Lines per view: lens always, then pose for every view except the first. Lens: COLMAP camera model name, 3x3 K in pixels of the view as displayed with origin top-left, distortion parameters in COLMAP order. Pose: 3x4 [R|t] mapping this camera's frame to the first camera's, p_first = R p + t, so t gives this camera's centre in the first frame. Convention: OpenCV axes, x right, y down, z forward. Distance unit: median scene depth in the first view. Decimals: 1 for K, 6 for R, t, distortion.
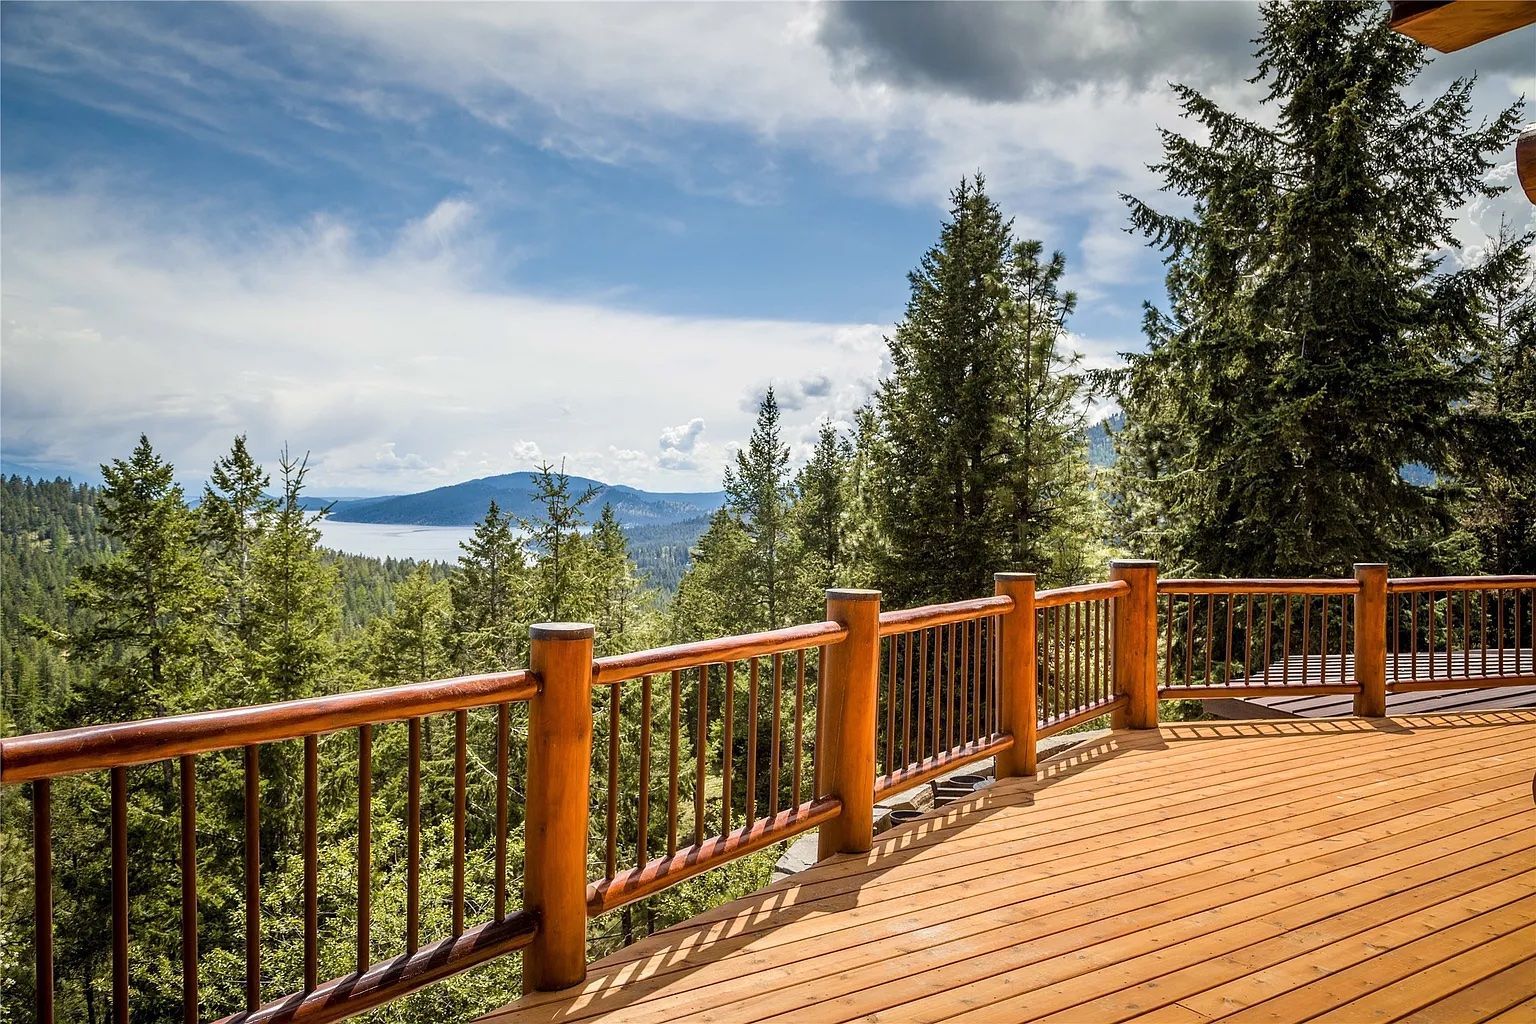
lens RADIAL K [[1486.9, 0, 768.0], [0, 1486.9, 533.3], [0, 0, 1]] dist [0.032318, -0.018779]
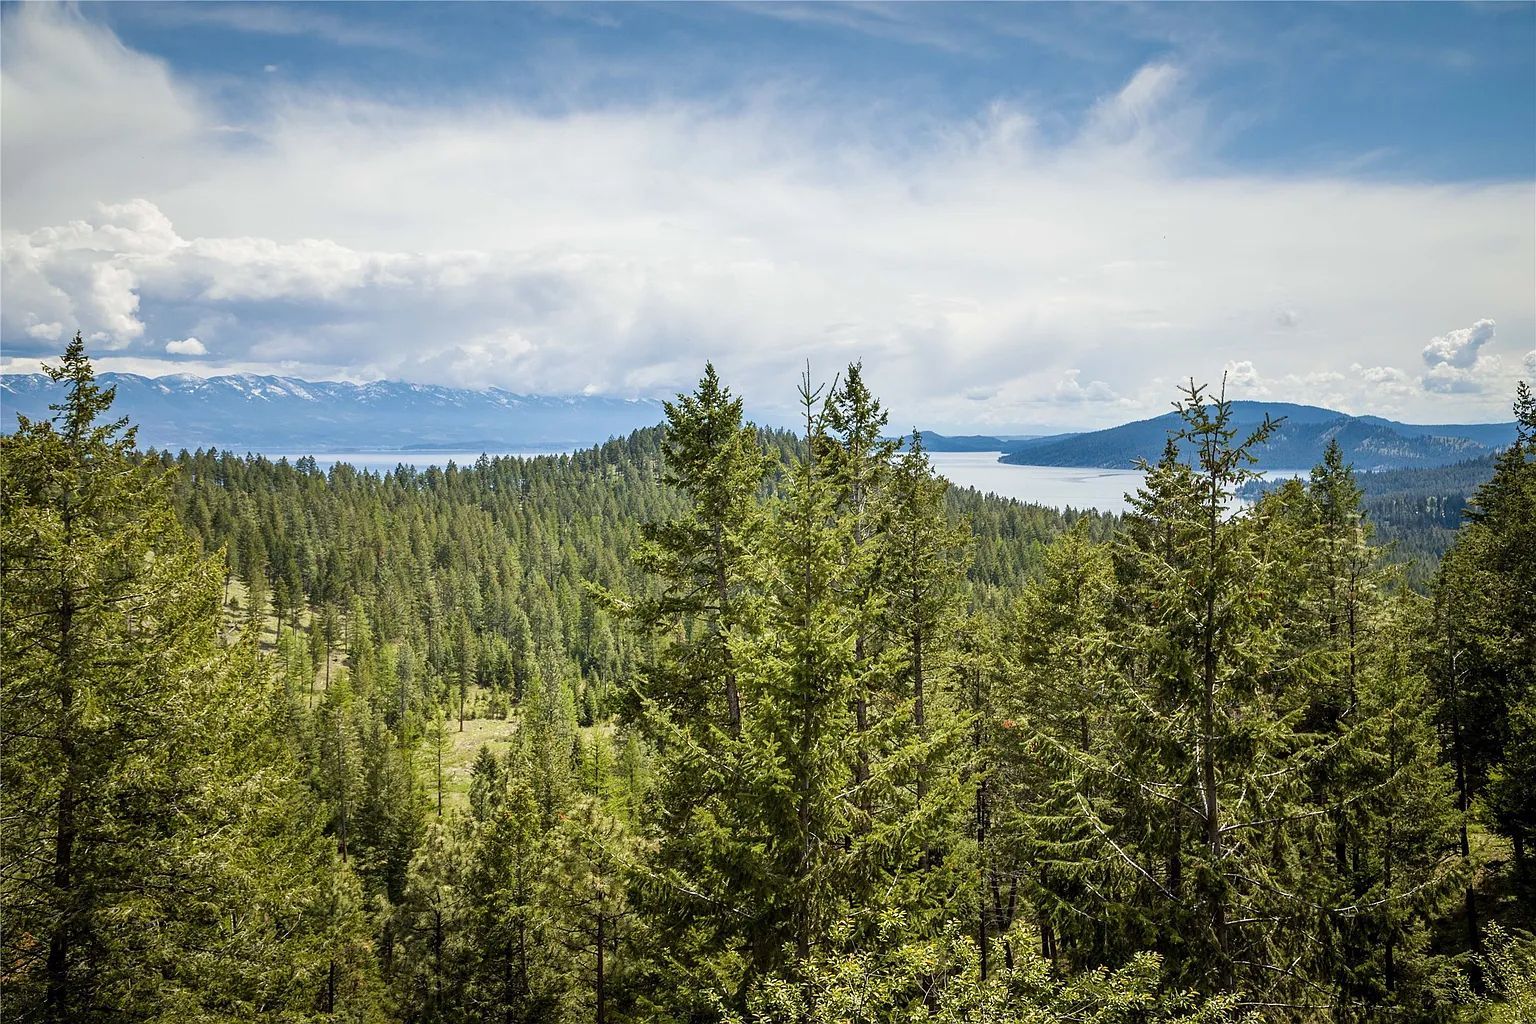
lens RADIAL K [[1486.9, 0, 768.0], [0, 1486.9, 533.3], [0, 0, 1]] dist [0.032318, -0.018779]
pose [[0.876737, 0.020964, -0.480513, -0.000501], [-0.000381, 0.999080, 0.042892, -0.006454], [0.480970, -0.037422, 0.875938, 0.239566]]
